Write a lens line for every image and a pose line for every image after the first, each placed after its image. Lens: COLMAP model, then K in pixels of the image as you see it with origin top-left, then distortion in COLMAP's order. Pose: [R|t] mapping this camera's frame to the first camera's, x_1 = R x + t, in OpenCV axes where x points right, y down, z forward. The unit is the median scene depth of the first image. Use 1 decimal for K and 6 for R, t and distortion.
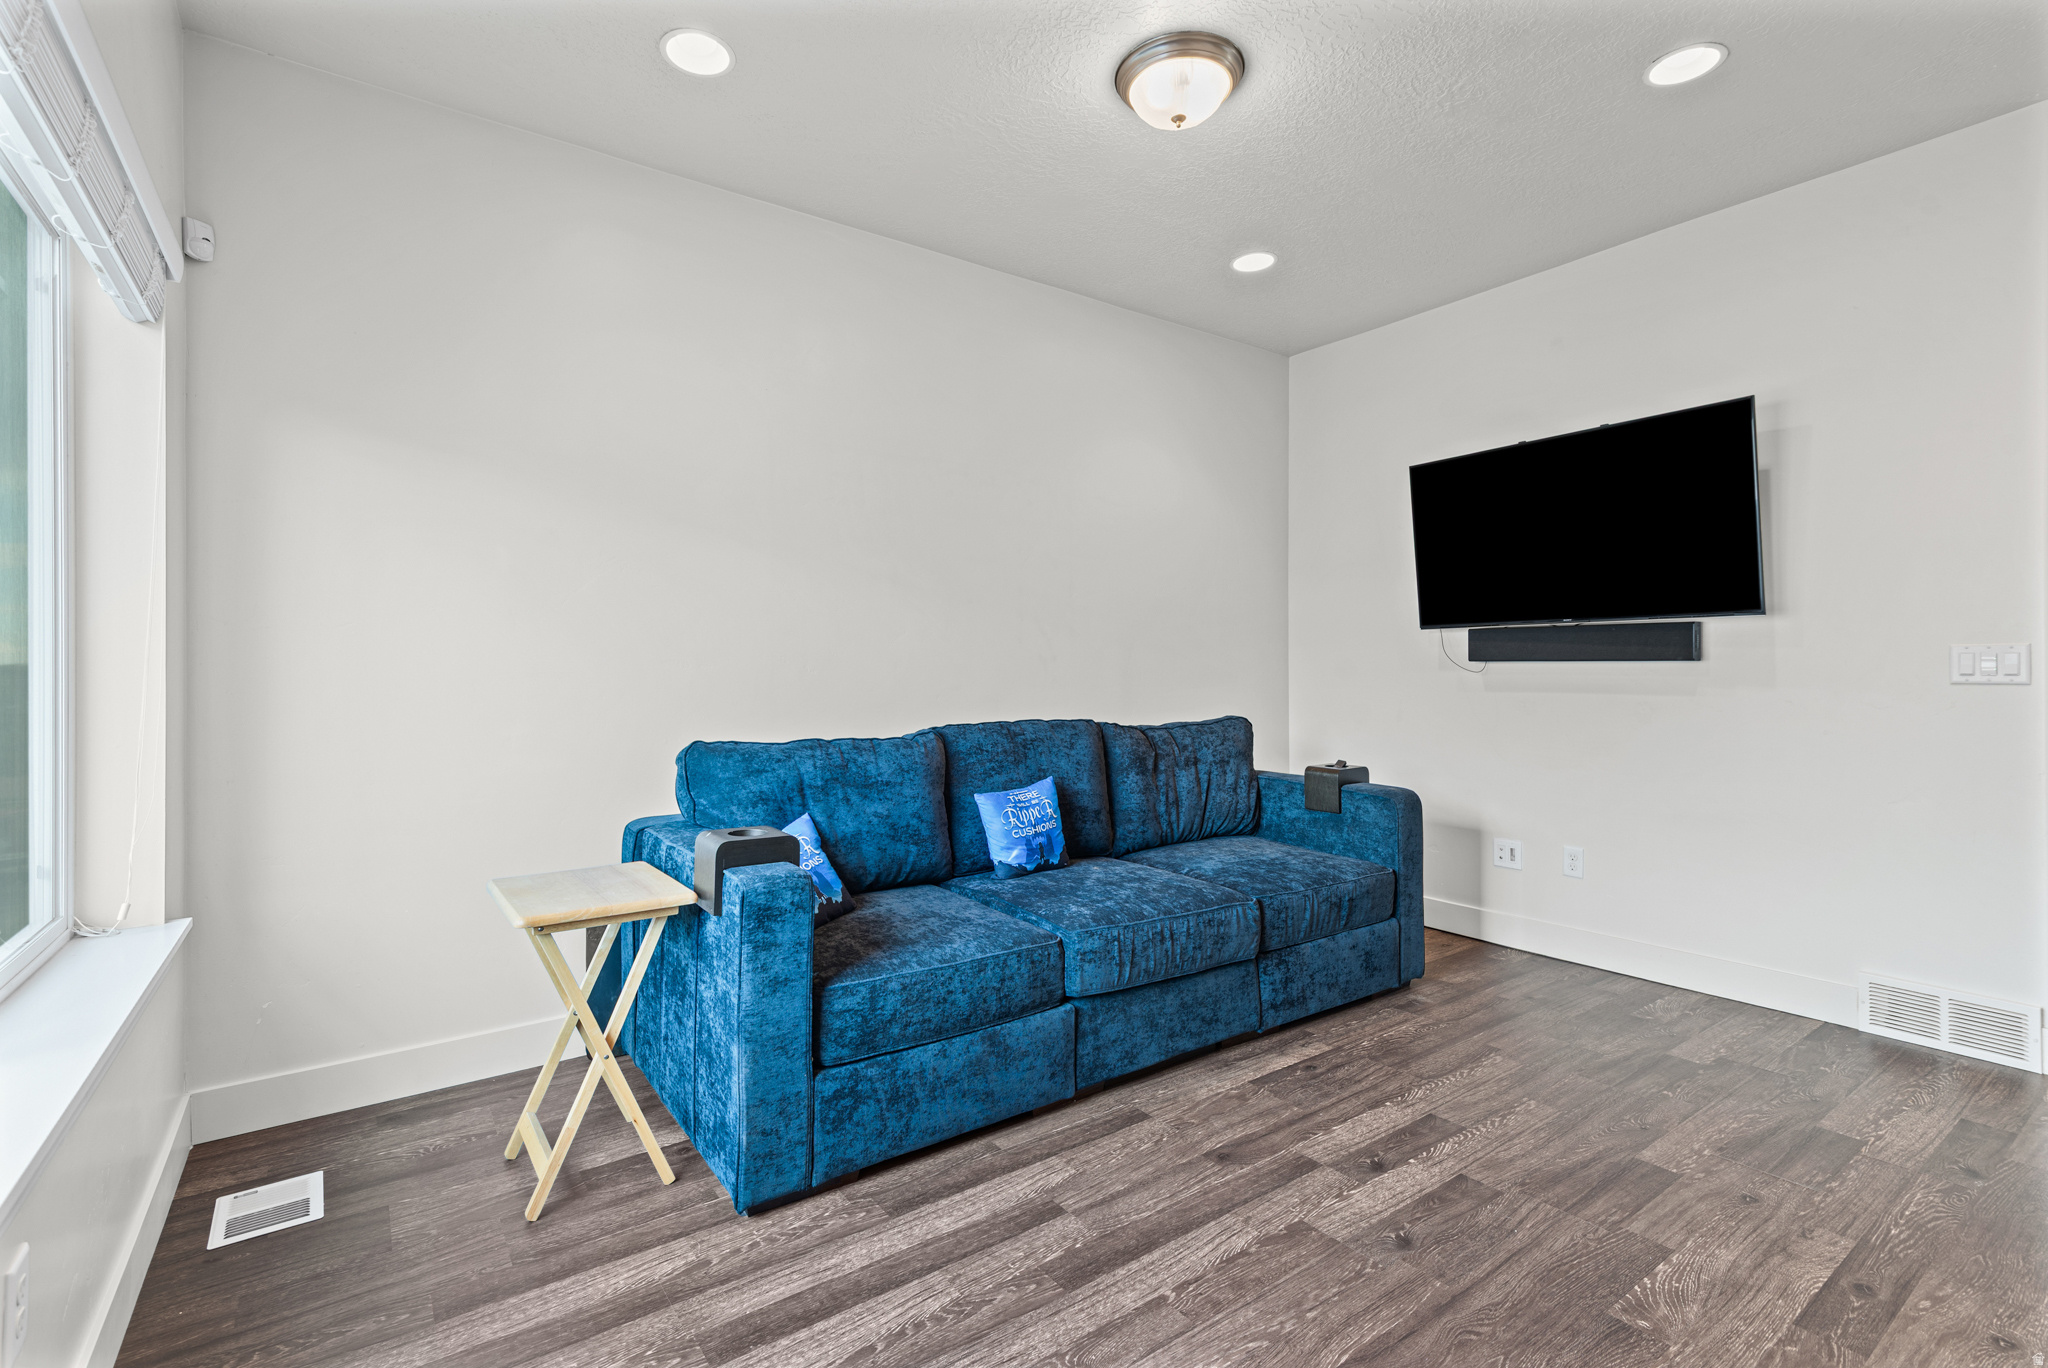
lens RADIAL K [[930.5, 0, 1029.2], [0, 930.5, 689.3], [0, 0, 1]] dist [0.019603, -0.007633]
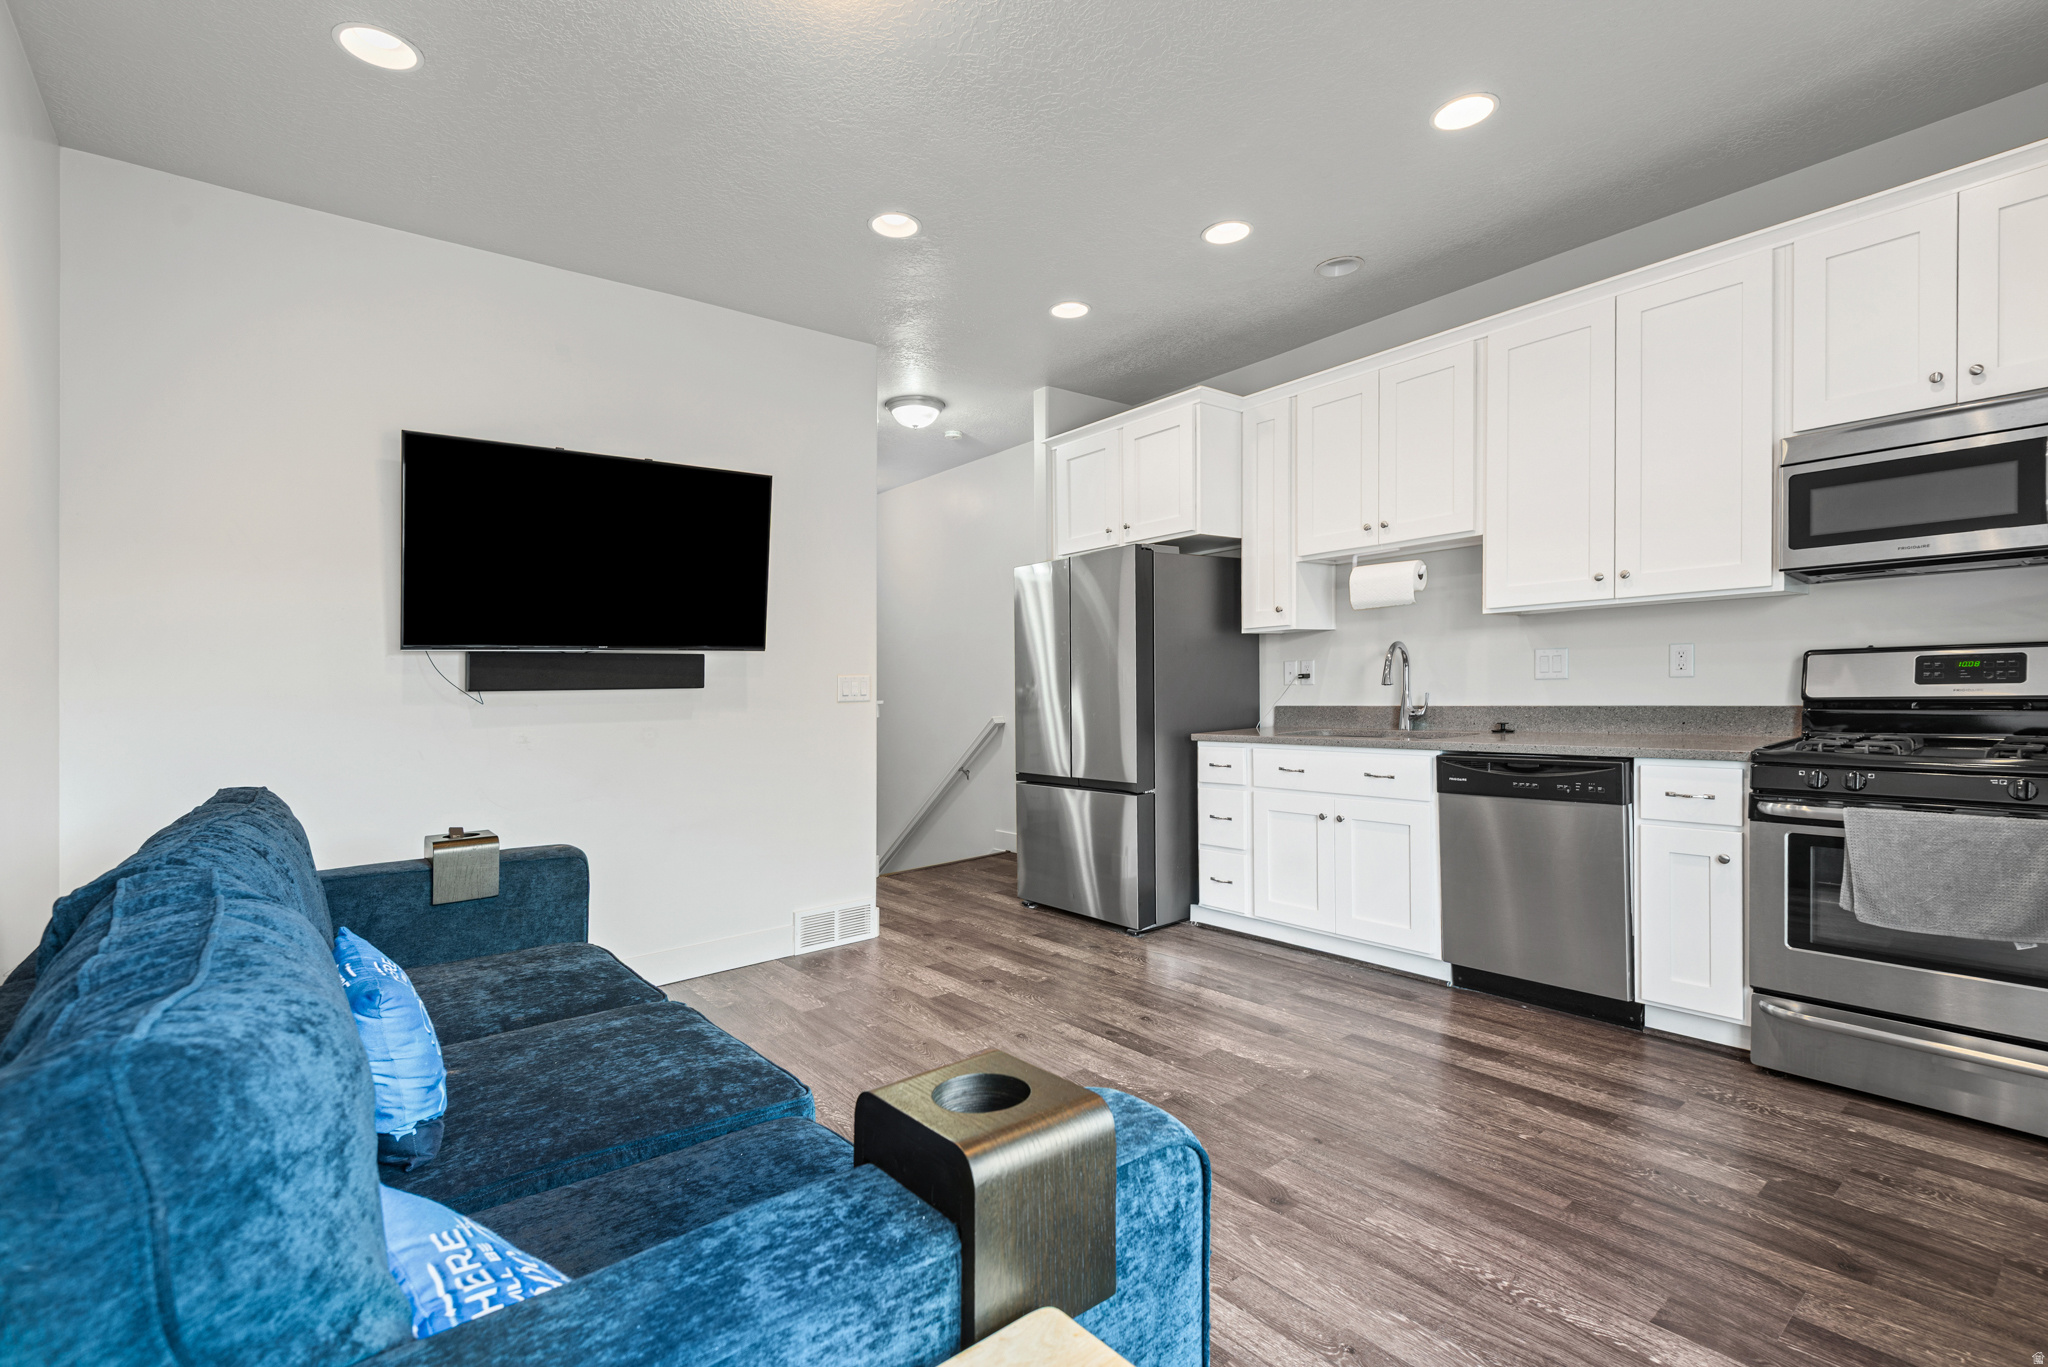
lens RADIAL K [[930.5, 0, 1031.7], [0, 930.5, 739.9], [0, 0, 1]] dist [0.019603, -0.007633]
pose [[-0.059408, -0.052829, 0.996835, -0.507647], [0.048282, 0.997278, 0.055730, -0.013103], [-0.997065, 0.051440, -0.056696, 0.745009]]
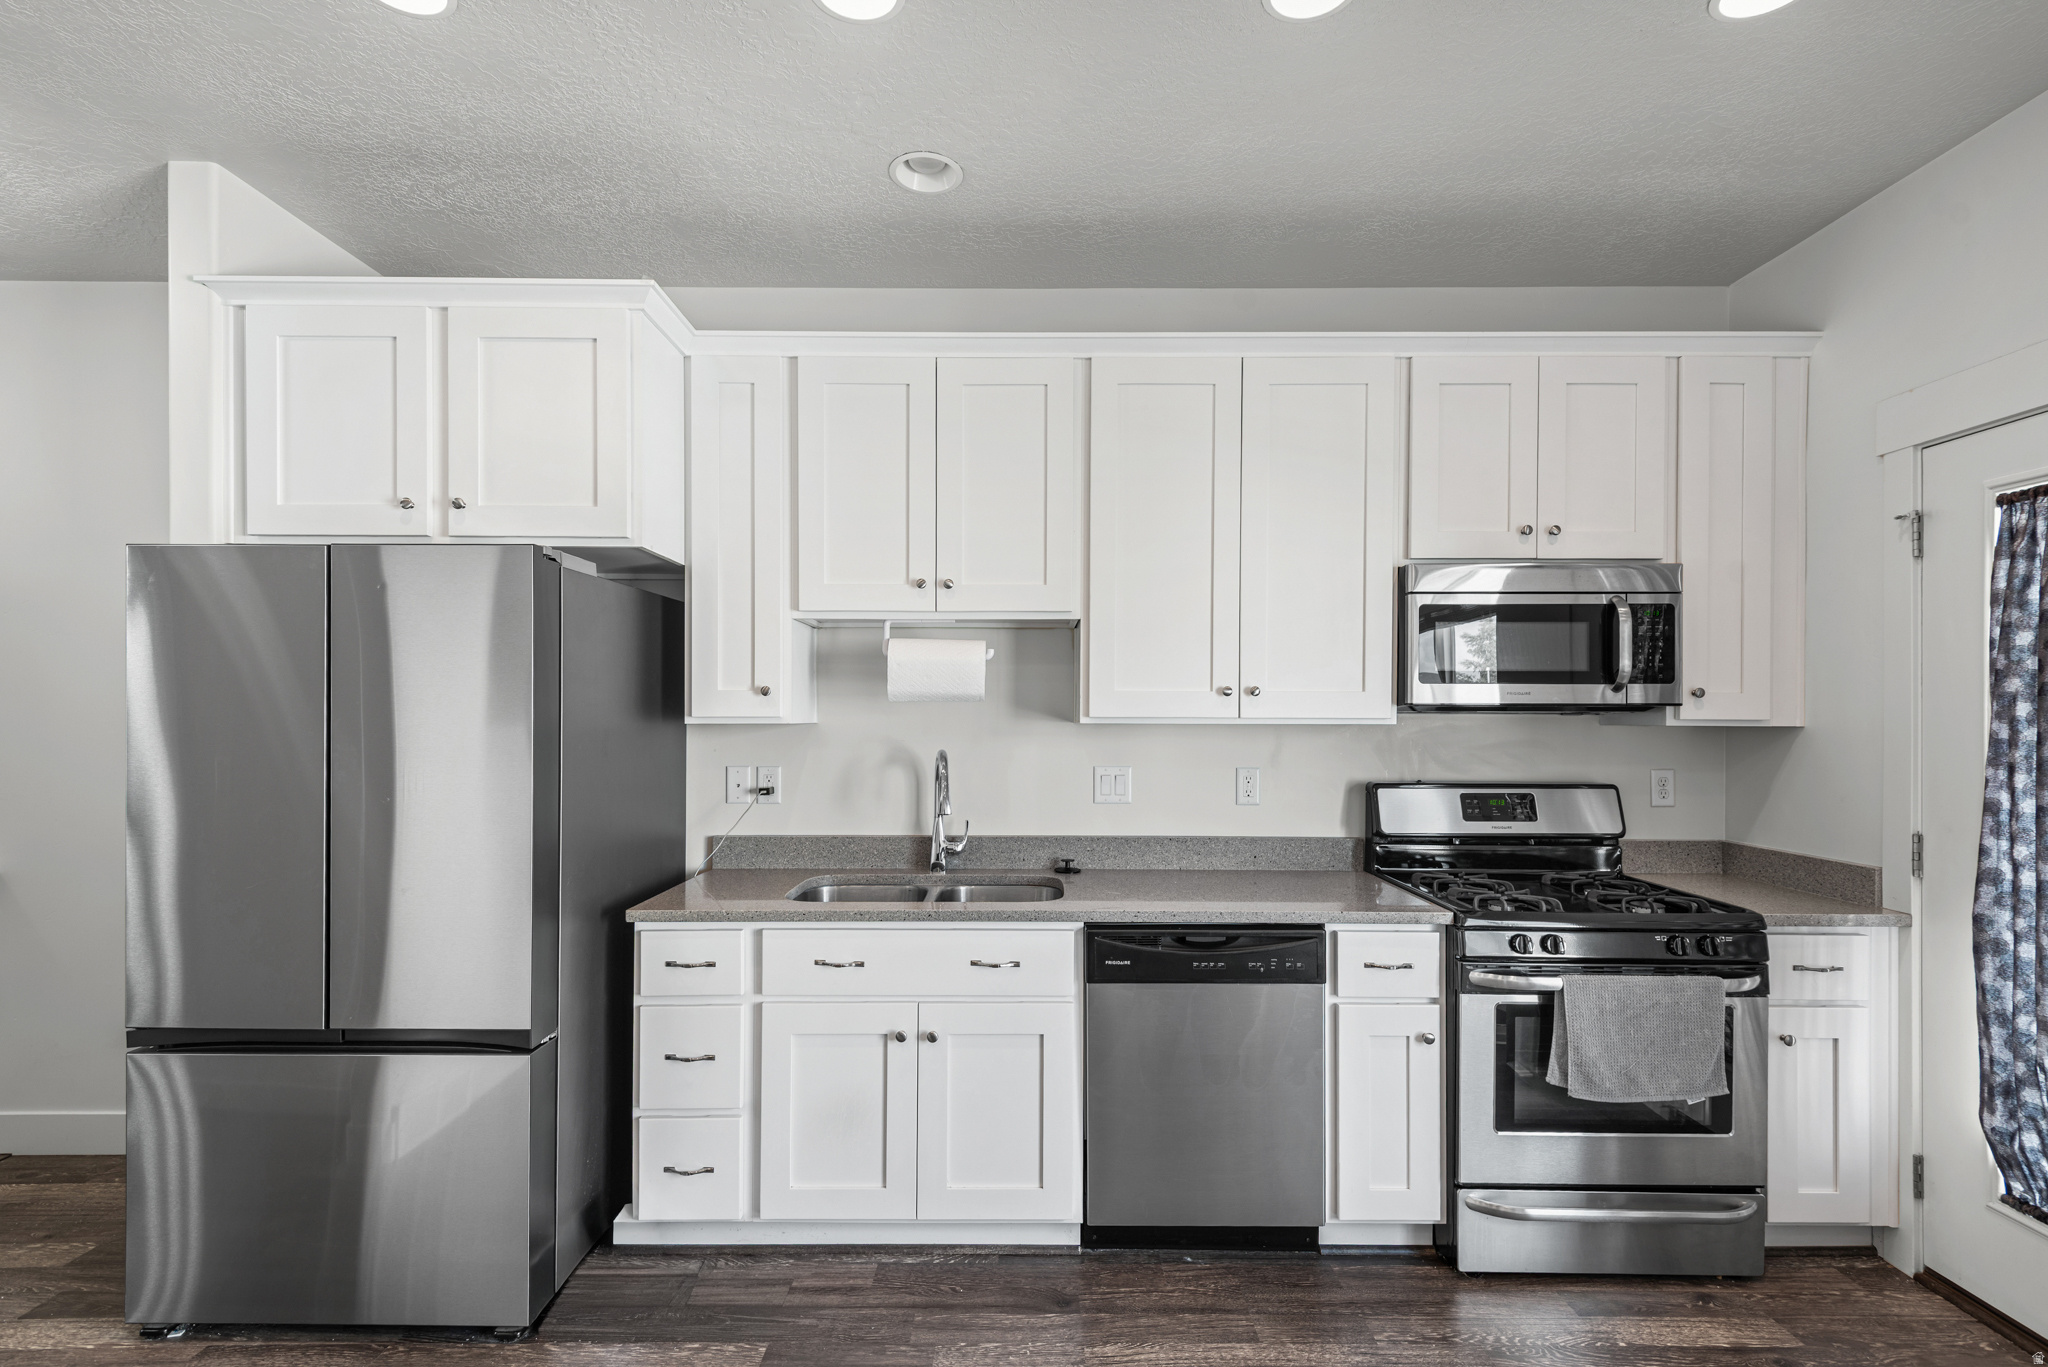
lens RADIAL K [[930.5, 0, 1028.3], [0, 930.5, 754.2], [0, 0, 1]] dist [0.019603, -0.007633]
pose [[-0.811419, -0.017752, 0.584195, 0.195307], [0.012393, 0.998791, 0.047563, -0.095021], [-0.584333, 0.045833, -0.810218, 0.848744]]
